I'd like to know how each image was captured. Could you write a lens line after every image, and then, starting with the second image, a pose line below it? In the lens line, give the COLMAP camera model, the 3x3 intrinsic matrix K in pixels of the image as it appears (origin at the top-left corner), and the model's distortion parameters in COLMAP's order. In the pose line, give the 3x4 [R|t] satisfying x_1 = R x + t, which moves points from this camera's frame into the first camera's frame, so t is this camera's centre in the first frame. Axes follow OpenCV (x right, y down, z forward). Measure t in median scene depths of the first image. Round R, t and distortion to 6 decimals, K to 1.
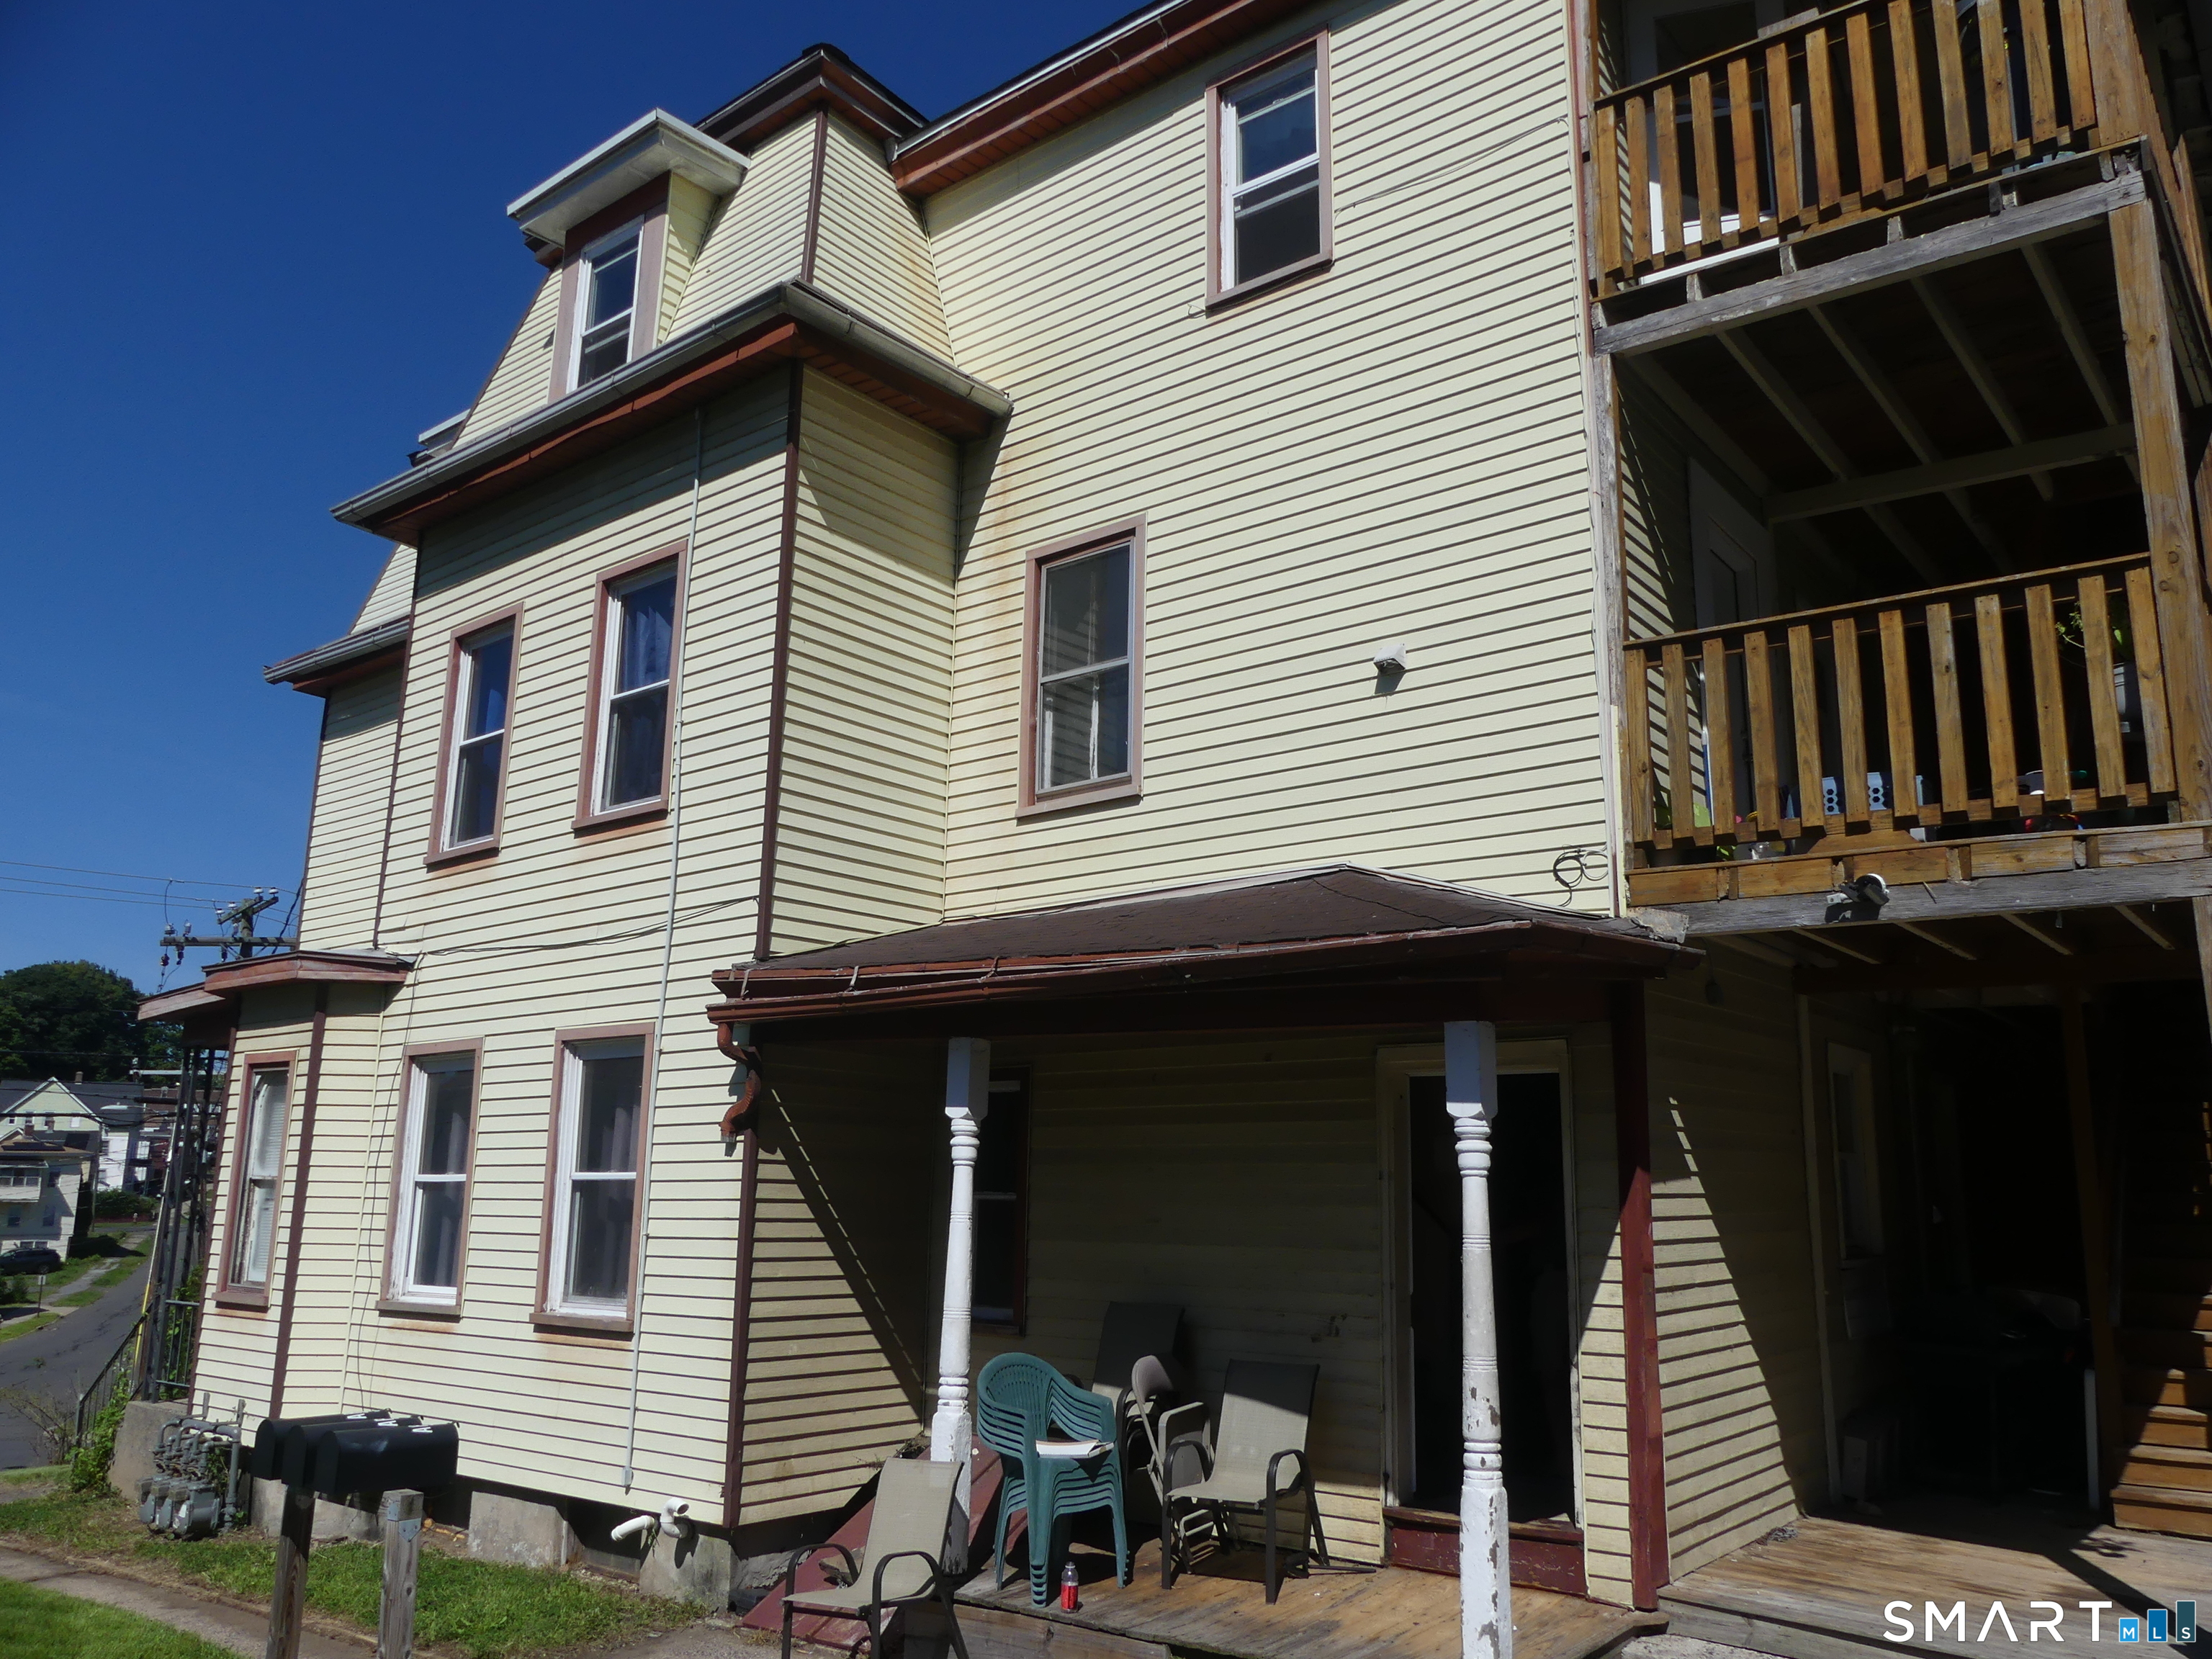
lens RADIAL K [[1655.0, 0, 1108.2], [0, 1655.0, 838.4], [0, 0, 1]] dist [-0.012677, 0.002452]
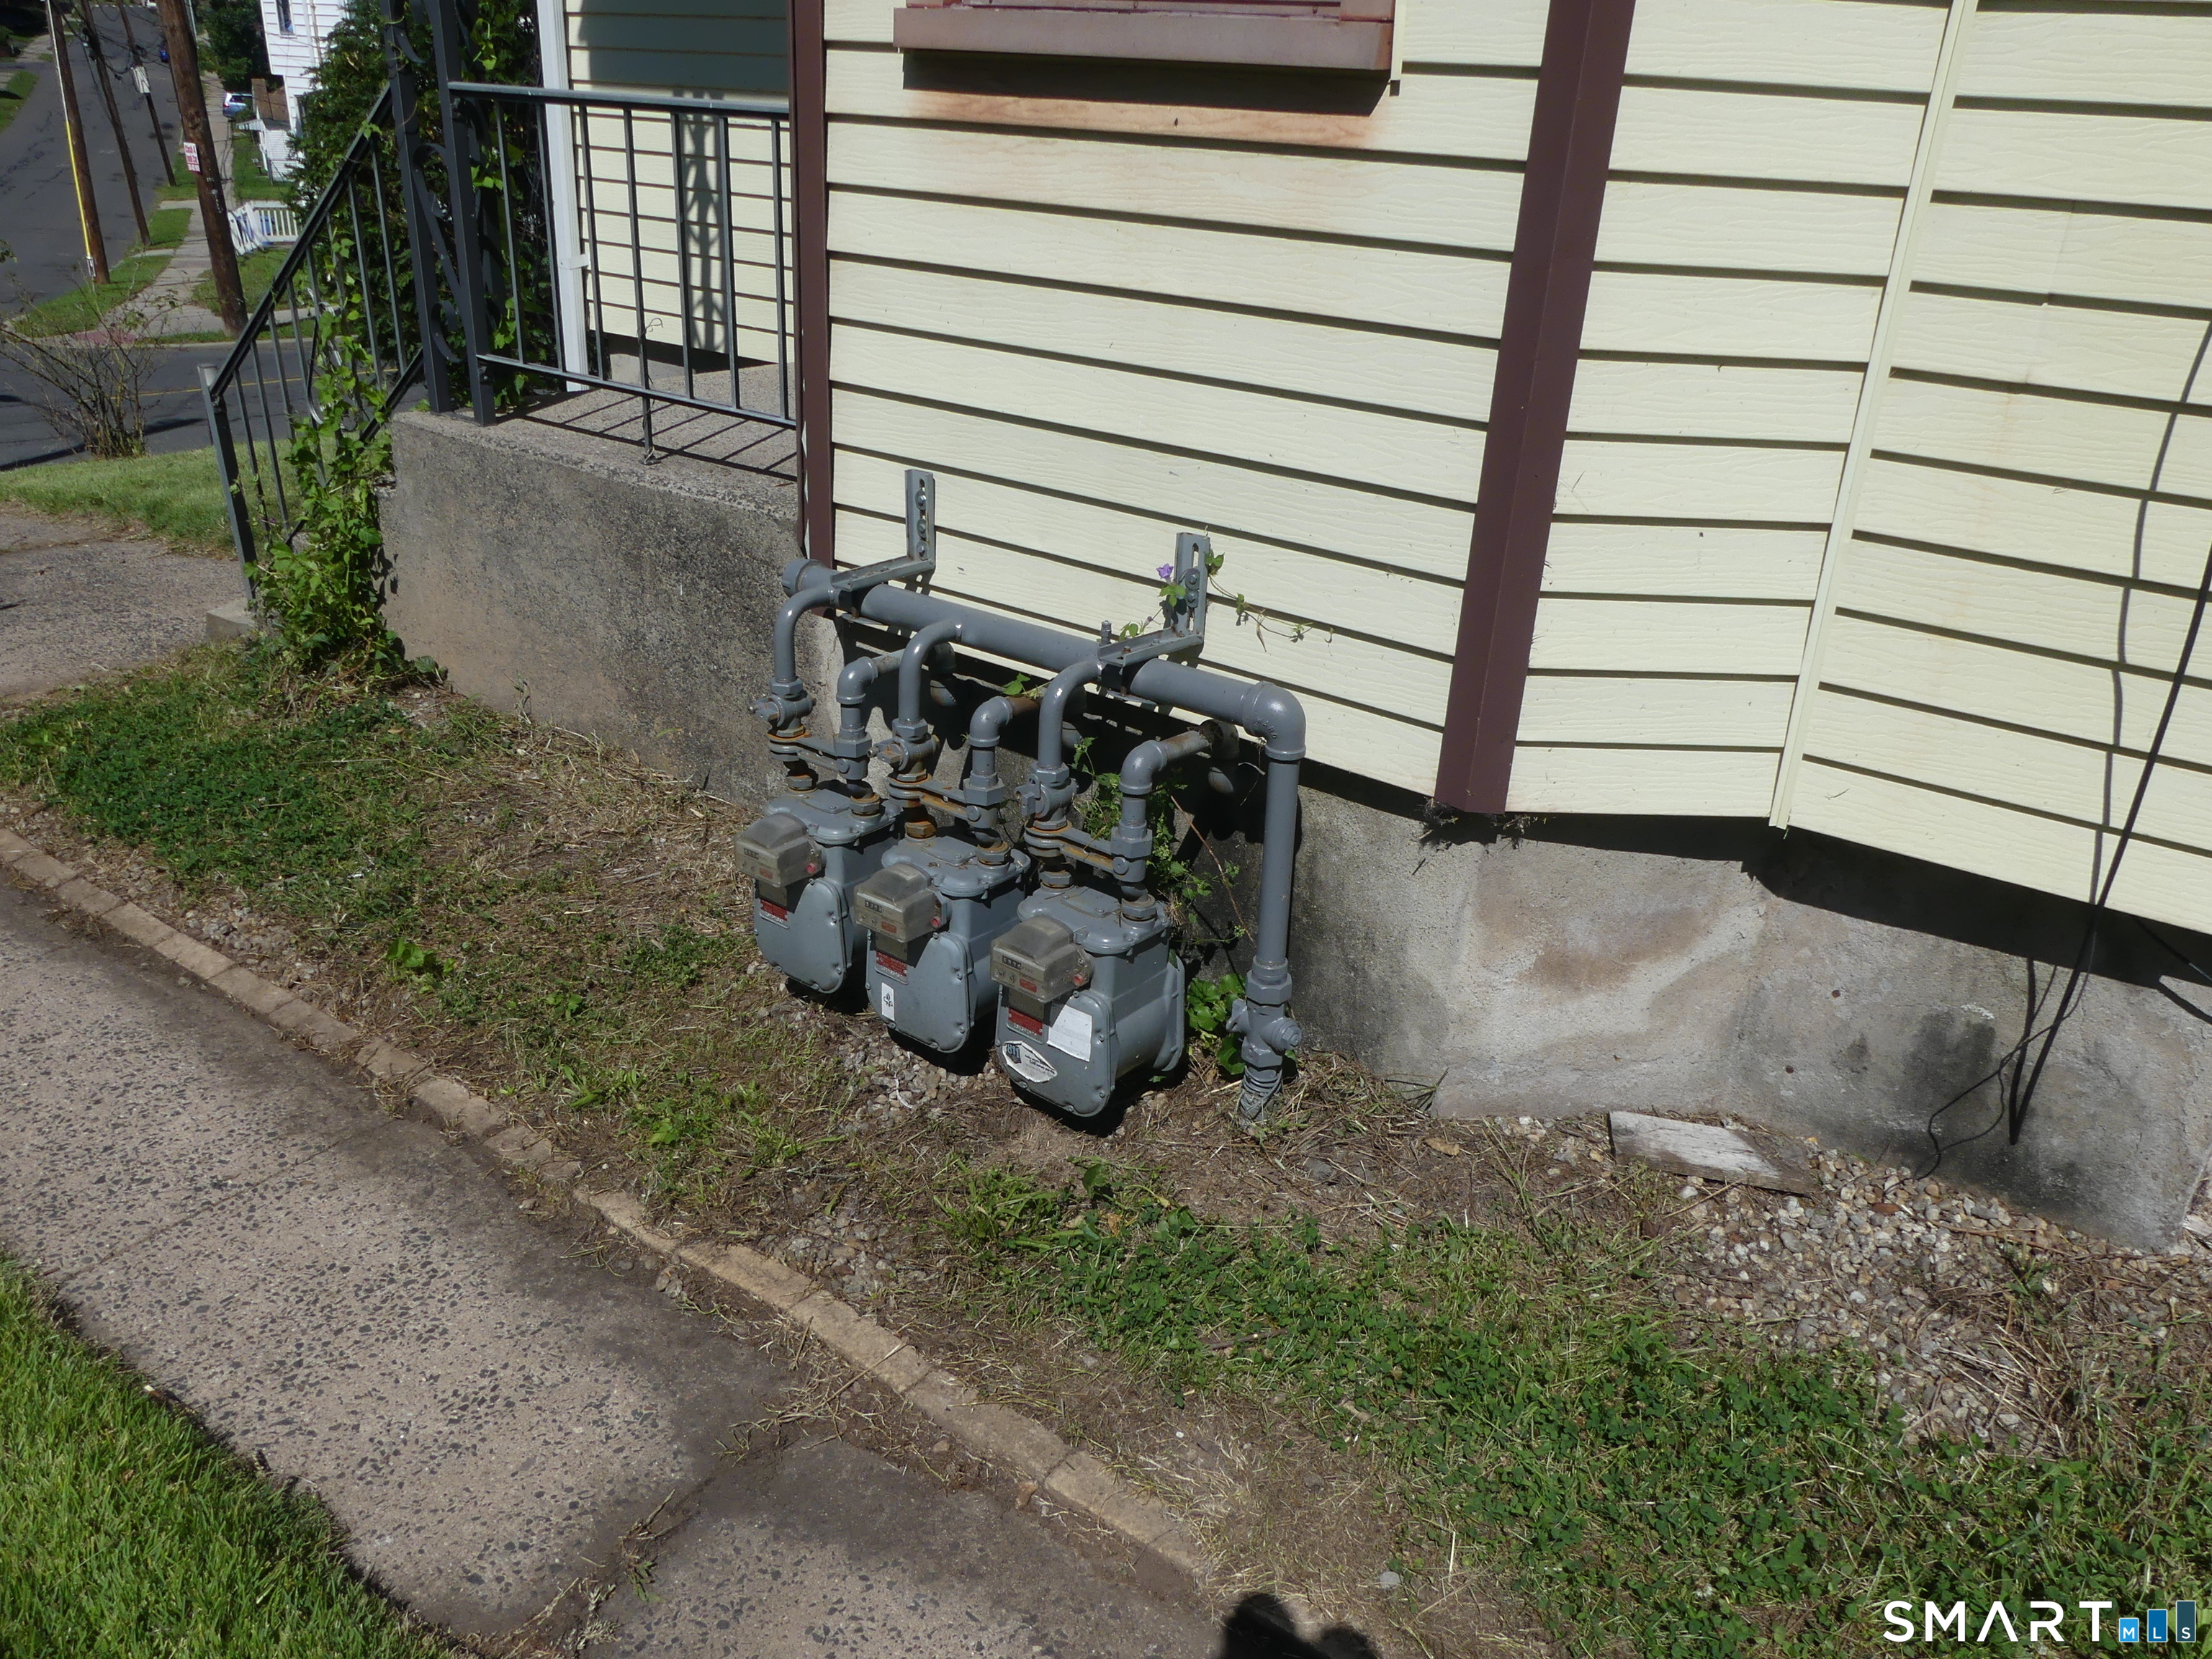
lens RADIAL K [[1655.0, 0, 1108.2], [0, 1655.0, 838.4], [0, 0, 1]] dist [-0.012677, 0.002452]
pose [[0.999147, 0.026475, 0.031690, -0.465915], [-0.040120, 0.804092, 0.593150, 0.211219], [-0.009778, -0.593915, 0.804468, 0.690818]]
